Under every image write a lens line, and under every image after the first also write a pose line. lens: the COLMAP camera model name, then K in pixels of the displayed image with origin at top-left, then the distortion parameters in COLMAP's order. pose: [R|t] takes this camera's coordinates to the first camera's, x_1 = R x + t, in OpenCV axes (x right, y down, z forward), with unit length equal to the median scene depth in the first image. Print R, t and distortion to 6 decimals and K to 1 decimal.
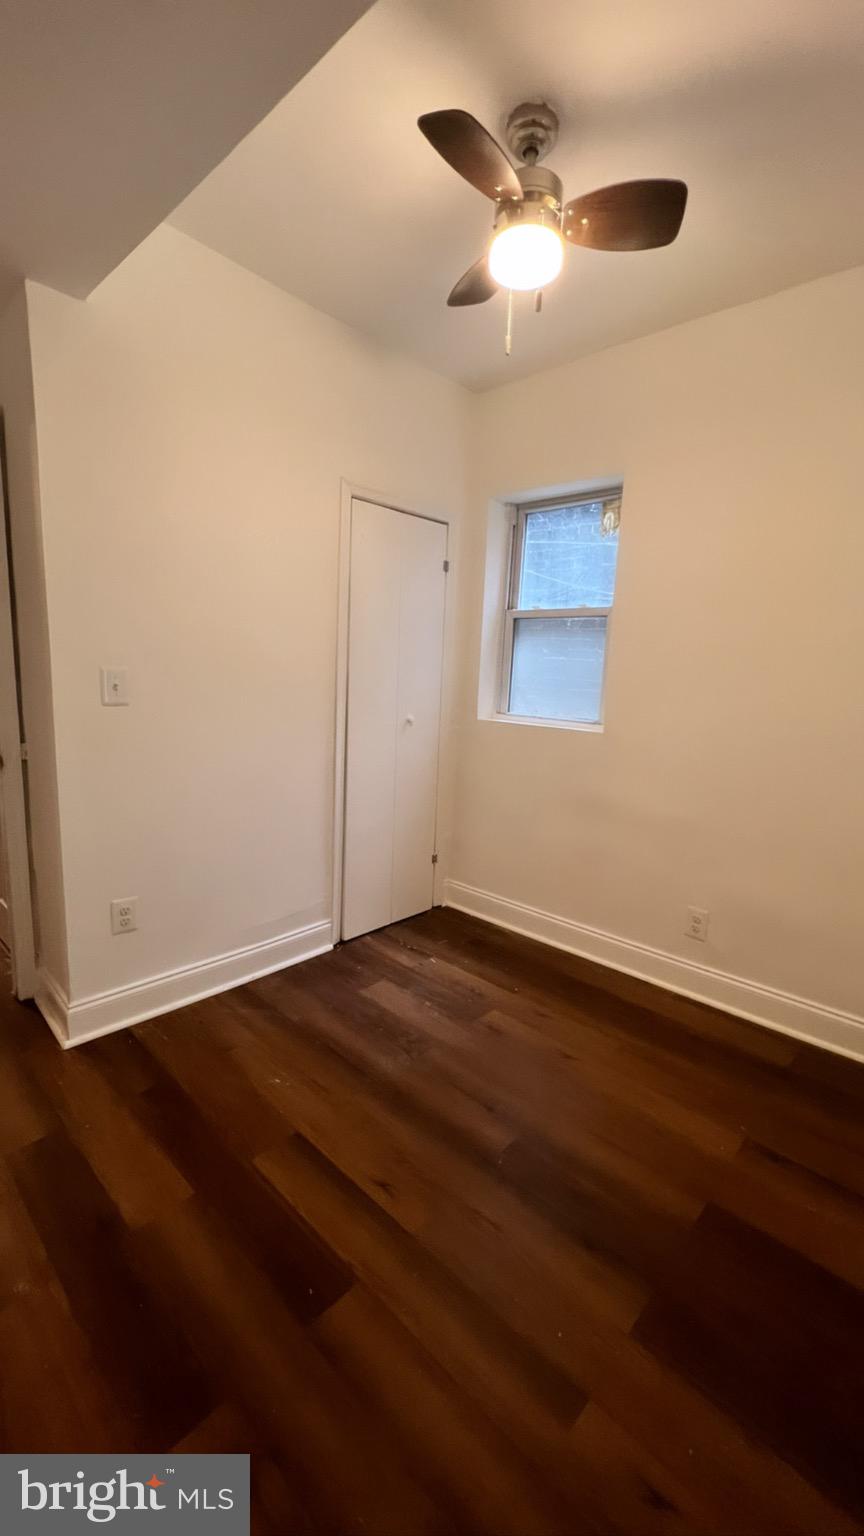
lens RADIAL K [[614.1, 0, 437.4], [0, 614.1, 762.8], [0, 0, 1]] dist [-0.000551, 0.000586]
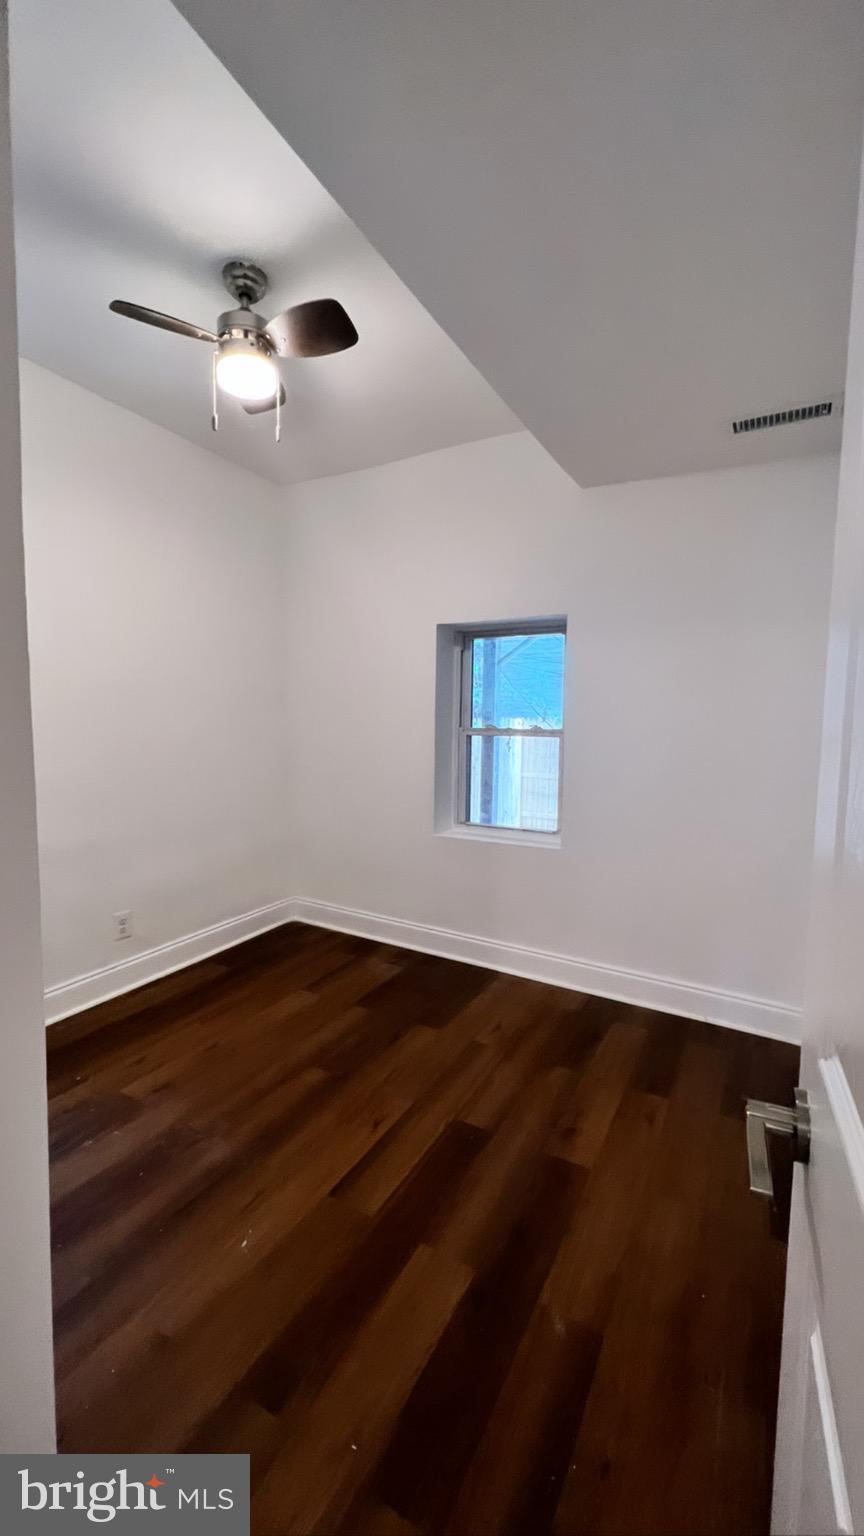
lens RADIAL K [[614.1, 0, 434.6], [0, 614.1, 770.7], [0, 0, 1]] dist [-0.000551, 0.000586]
pose [[-0.243442, -0.126315, 0.961655, -0.968261], [0.124350, 0.979237, 0.160103, -0.158370], [-0.961911, 0.158557, -0.222680, 0.829776]]
